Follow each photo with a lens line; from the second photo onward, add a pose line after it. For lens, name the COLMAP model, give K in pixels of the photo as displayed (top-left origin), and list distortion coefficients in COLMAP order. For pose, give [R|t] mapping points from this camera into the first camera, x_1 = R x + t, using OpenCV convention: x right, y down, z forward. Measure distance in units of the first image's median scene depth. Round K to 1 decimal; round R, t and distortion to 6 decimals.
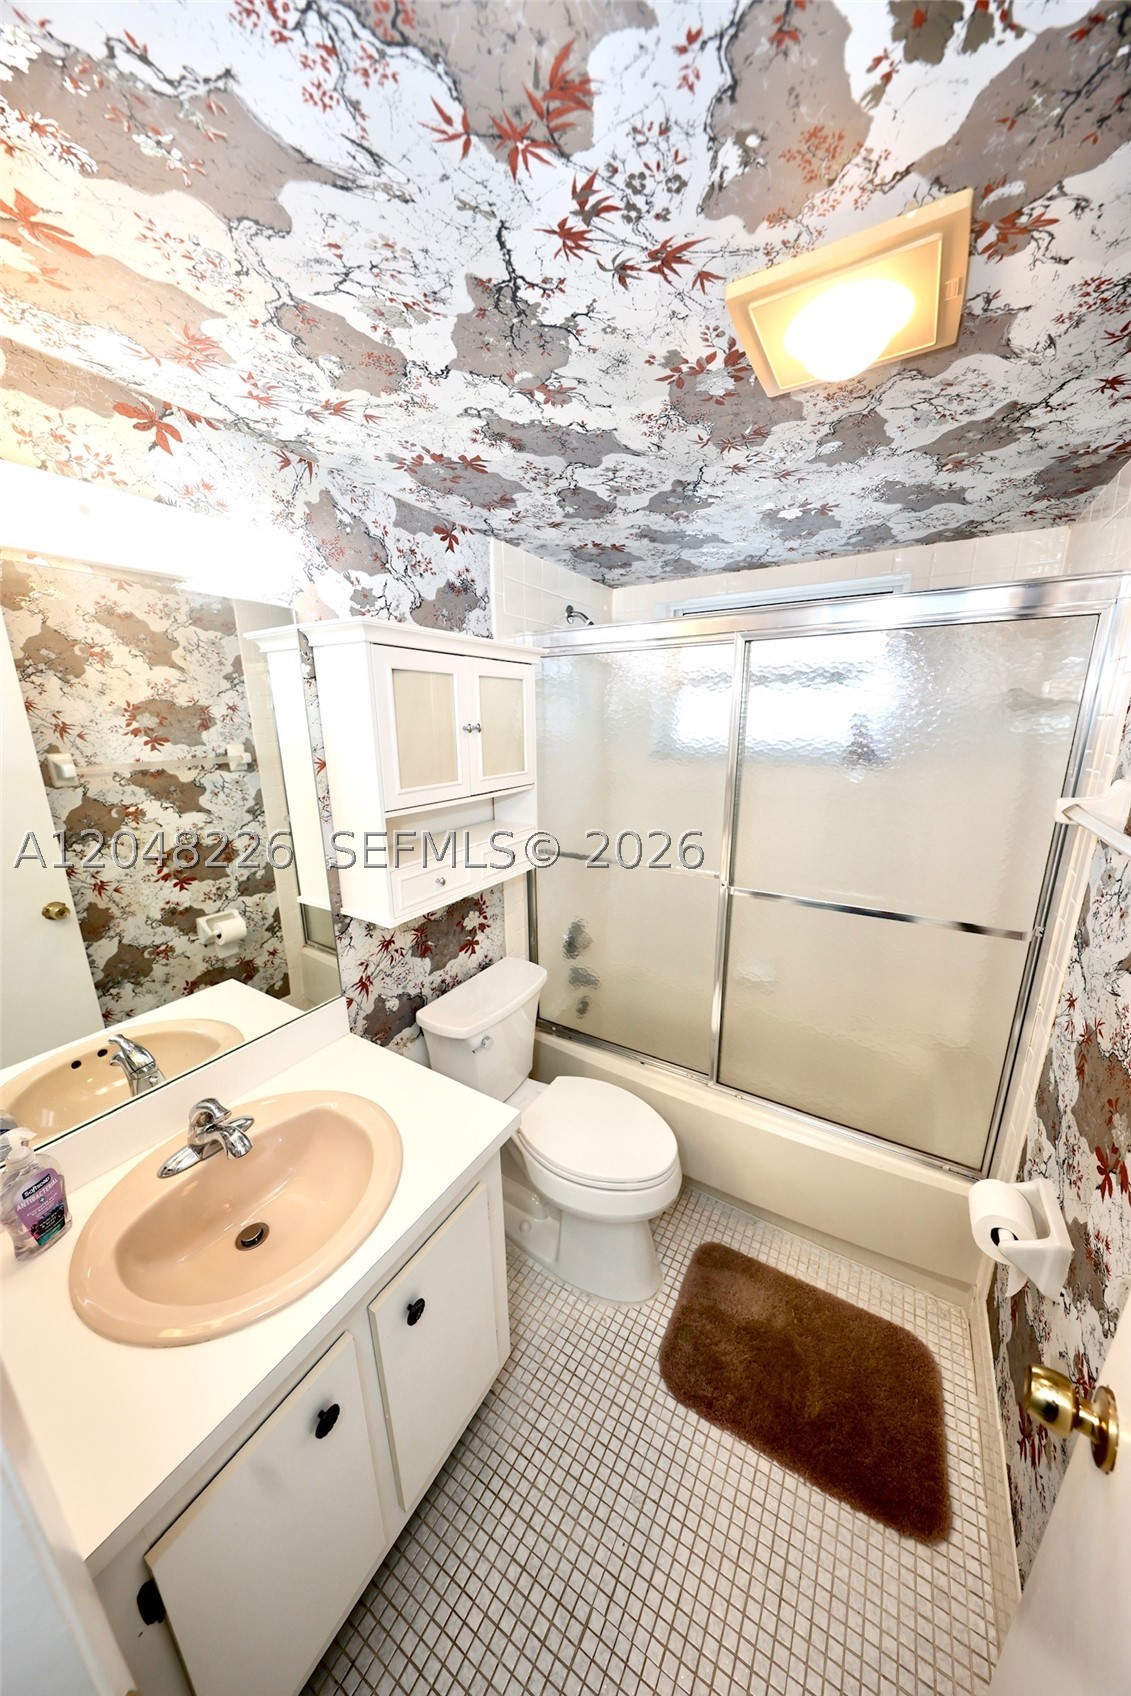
lens RADIAL K [[533.1, 0, 564.2], [0, 533.1, 856.4], [0, 0, 1]] dist [0.011539, -0.007051]
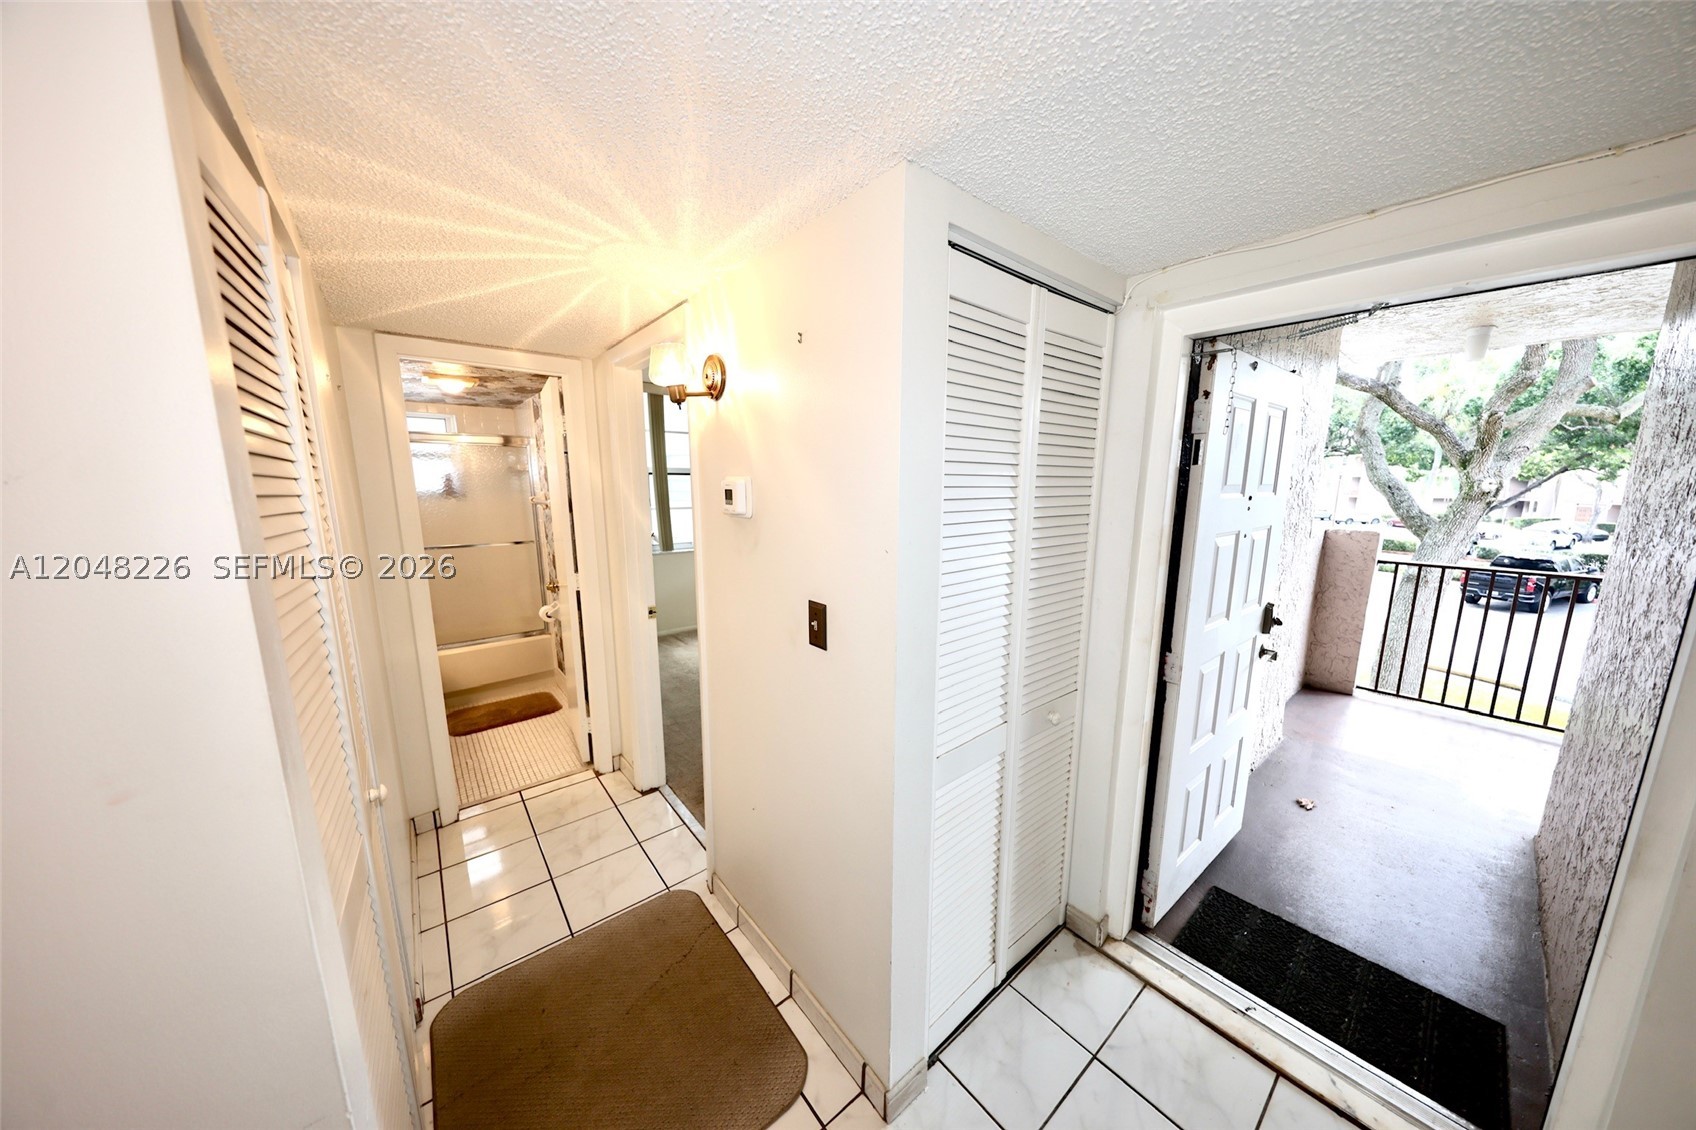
lens RADIAL K [[533.1, 0, 850.0], [0, 533.1, 569.1], [0, 0, 1]] dist [0.011539, -0.007051]
pose [[0.323367, -0.153041, 0.933816, -1.287954], [0.233543, 0.969215, 0.077970, 0.405539], [-0.917002, 0.192873, 0.349153, -1.516156]]
